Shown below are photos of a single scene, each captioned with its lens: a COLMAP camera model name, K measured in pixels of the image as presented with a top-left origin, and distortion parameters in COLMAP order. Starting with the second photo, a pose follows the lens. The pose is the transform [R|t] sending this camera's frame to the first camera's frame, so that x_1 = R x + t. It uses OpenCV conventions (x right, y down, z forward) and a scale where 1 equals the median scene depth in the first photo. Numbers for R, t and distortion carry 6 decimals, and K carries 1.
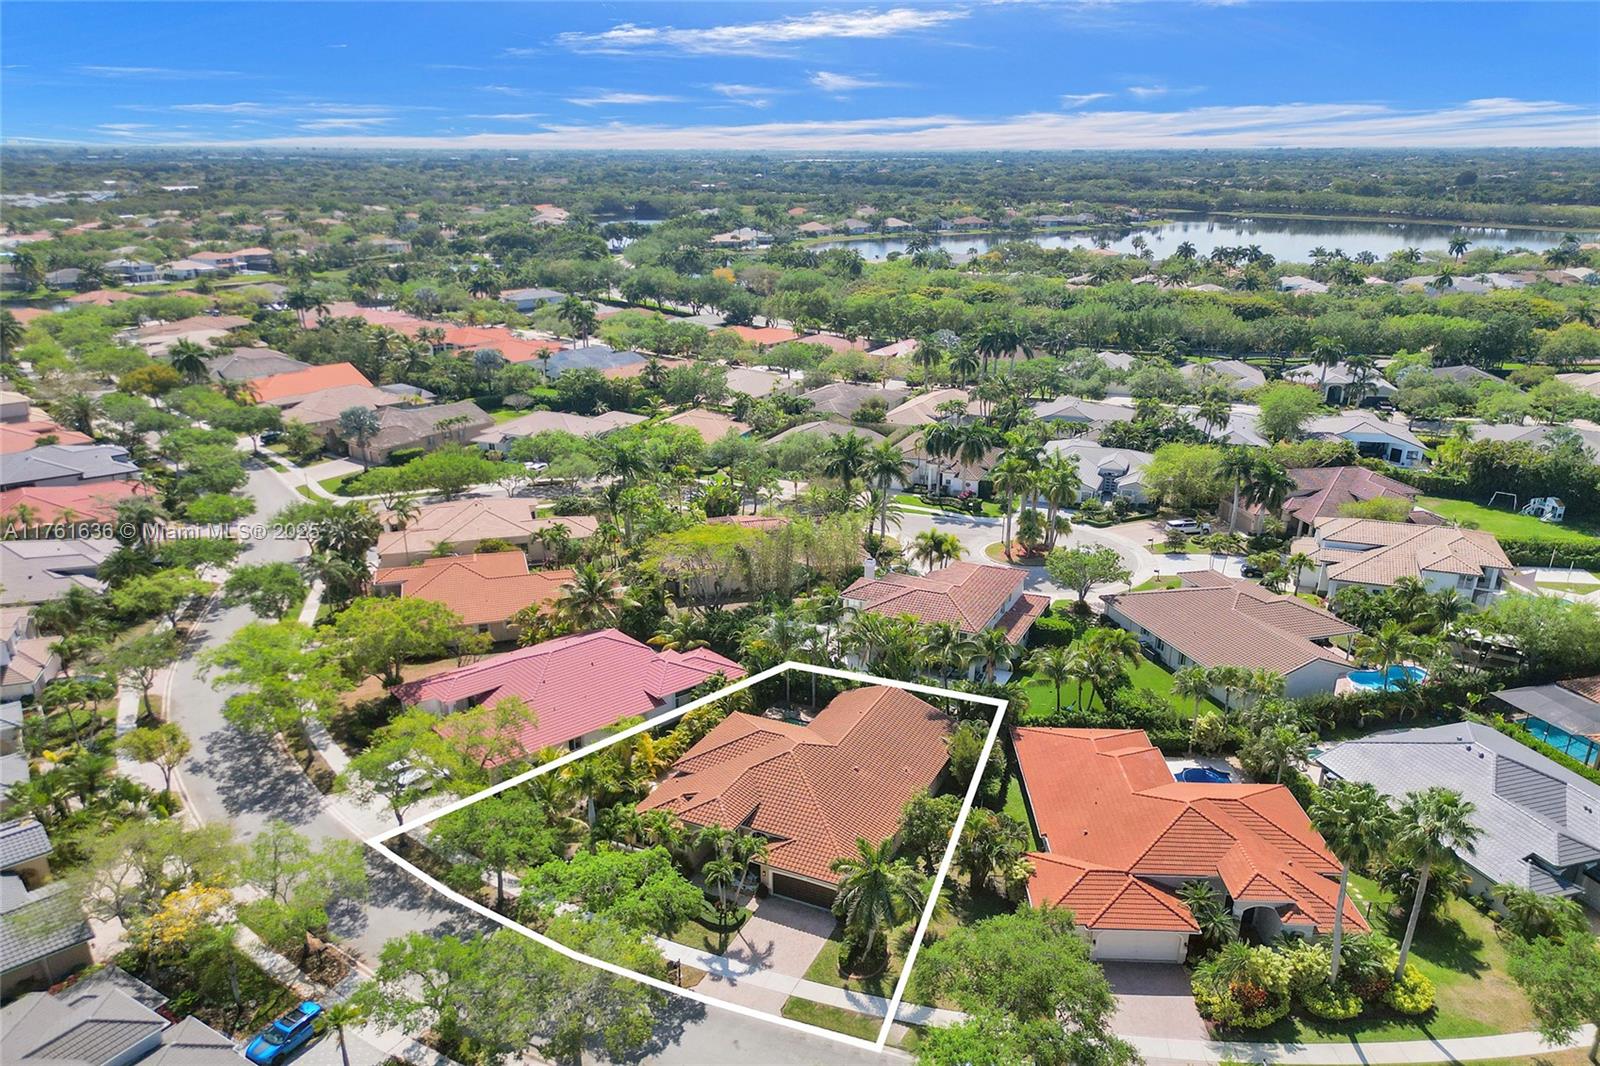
lens RADIAL K [[1202.6, 0, 866.9], [0, 1202.6, 536.6], [0, 0, 1]] dist [0.008411, -0.006502]
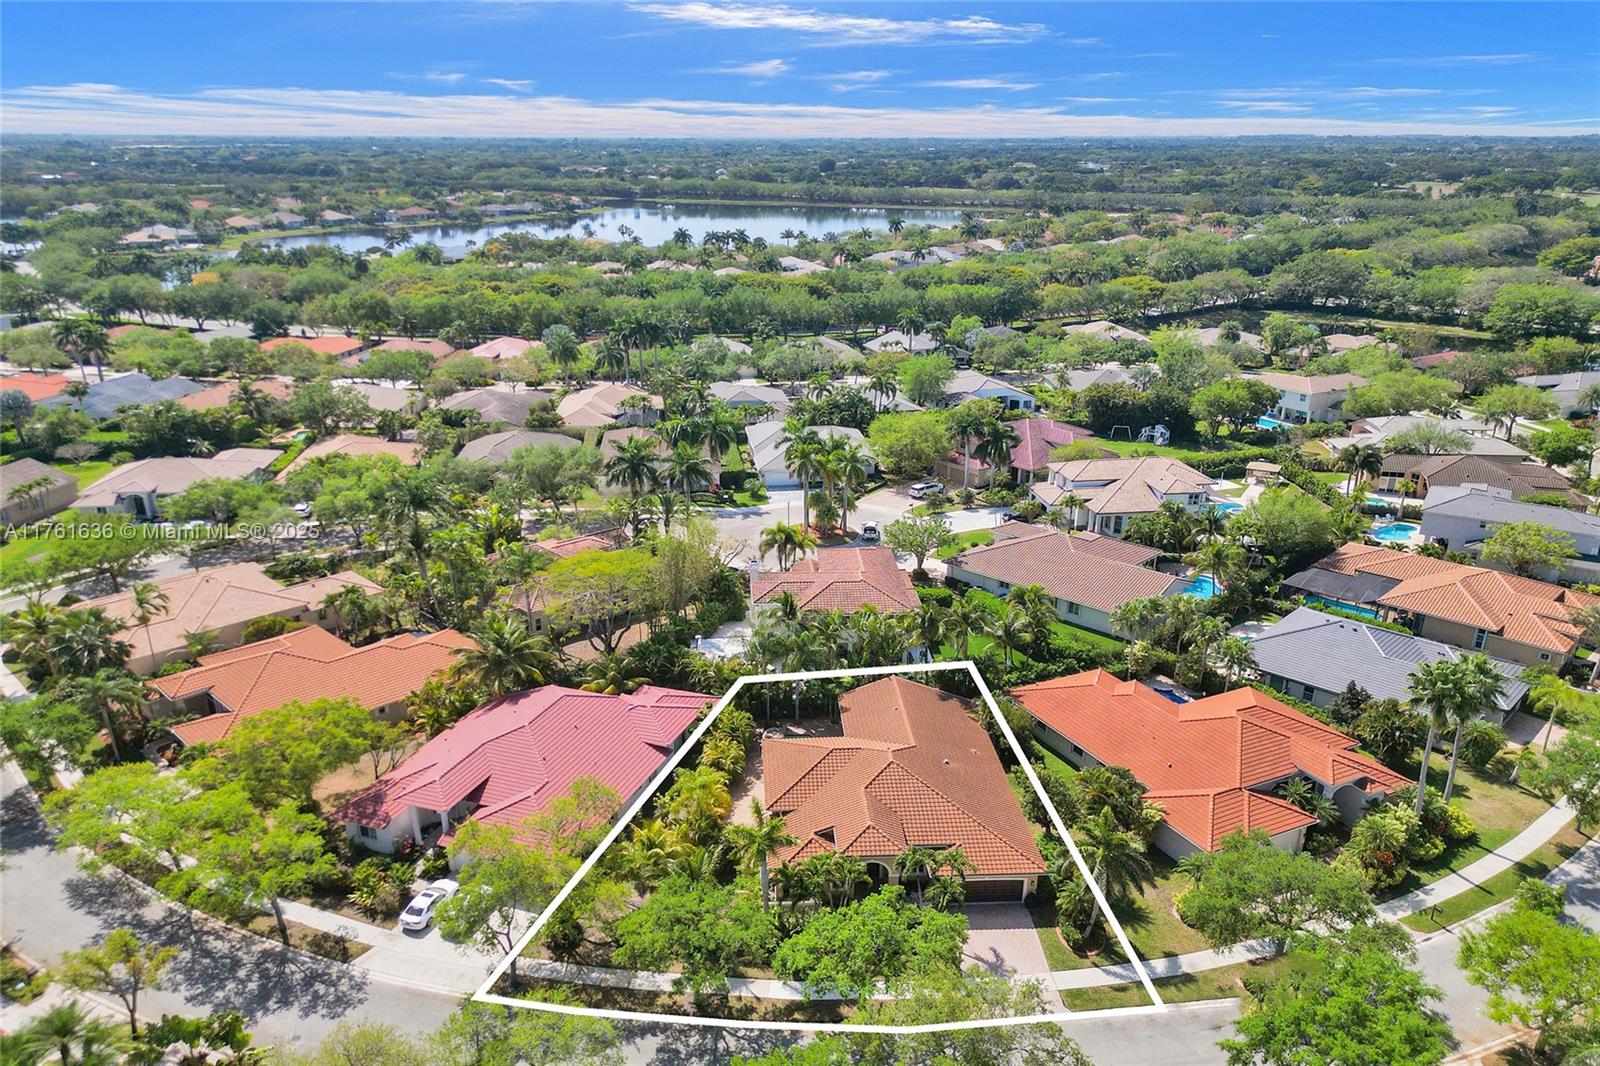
lens RADIAL K [[1142.8, 0, 800.0], [0, 1142.8, 533.0], [0, 0, 1]] dist [0.072207, -0.080282]
pose [[0.871620, -0.155336, 0.464919, -0.171507], [0.145869, 0.987688, 0.056527, -0.022764], [-0.467975, 0.018547, 0.883547, 0.062559]]
